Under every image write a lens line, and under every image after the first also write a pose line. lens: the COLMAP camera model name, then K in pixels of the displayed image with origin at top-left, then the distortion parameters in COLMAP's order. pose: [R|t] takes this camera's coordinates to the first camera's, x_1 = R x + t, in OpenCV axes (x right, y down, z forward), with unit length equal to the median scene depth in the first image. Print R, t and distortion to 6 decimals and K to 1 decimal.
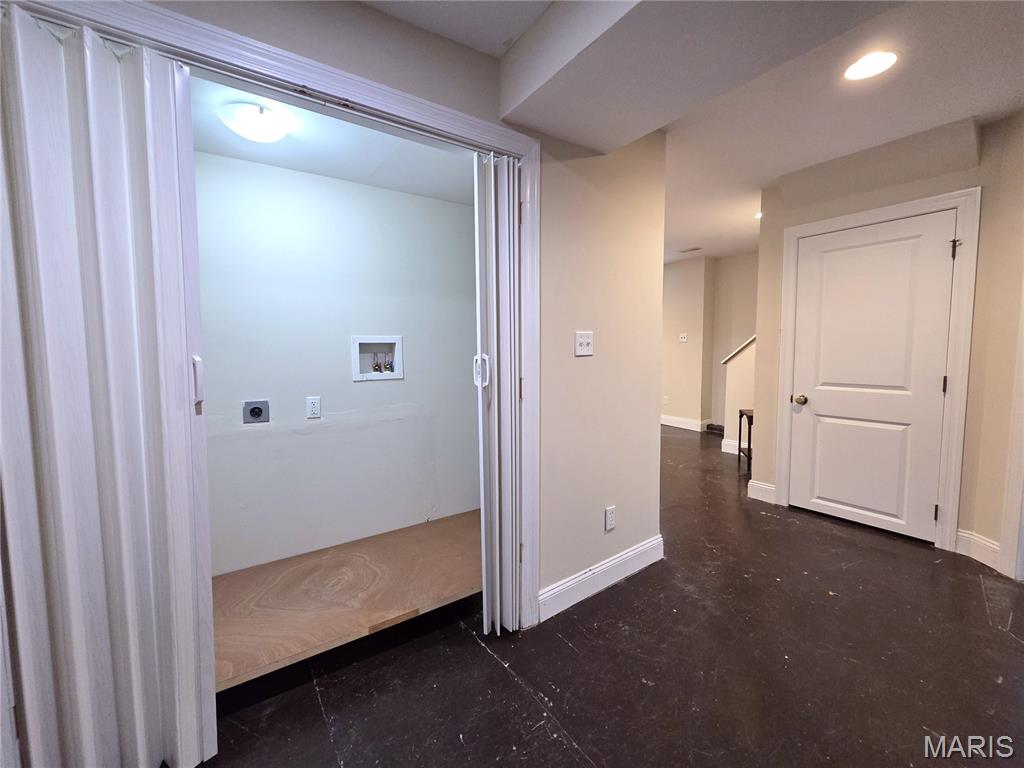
lens RADIAL K [[421.2, 0, 510.7], [0, 421.2, 378.6], [0, 0, 1]] dist [0.009389, 0.000215]
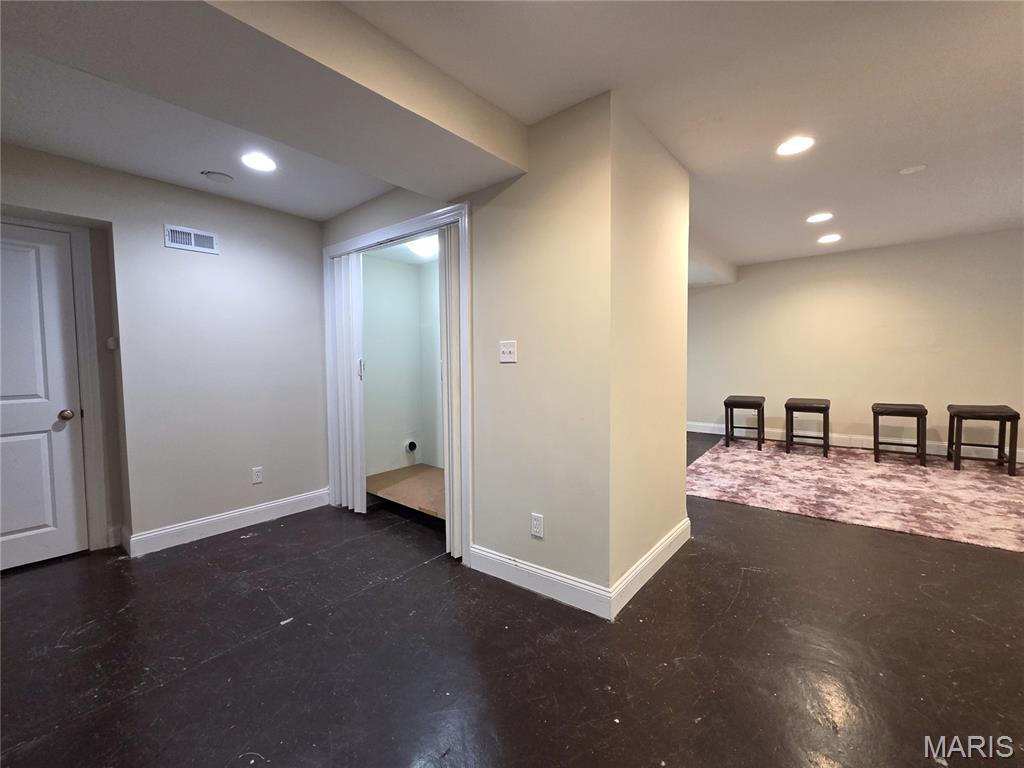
lens RADIAL K [[421.2, 0, 510.7], [0, 421.2, 378.6], [0, 0, 1]] dist [0.009389, 0.000215]
pose [[0.291455, 0.061320, -0.954617, 1.258753], [-0.066312, 0.996838, 0.043786, -0.062055], [0.954283, 0.050541, 0.294600, 0.684389]]
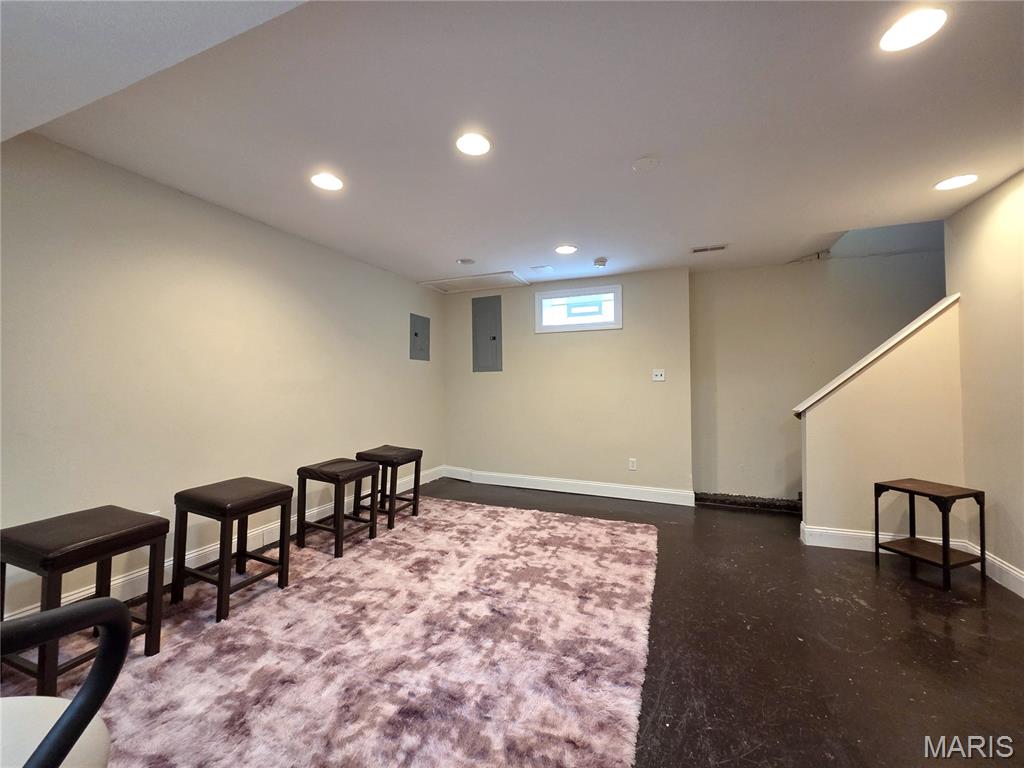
lens RADIAL K [[421.2, 0, 510.7], [0, 421.2, 378.6], [0, 0, 1]] dist [0.009389, 0.000215]
pose [[0.821266, 0.016076, 0.570319, -0.612893], [0.046565, 0.994380, -0.095084, -0.099809], [-0.568642, 0.104646, 0.815901, 1.624626]]
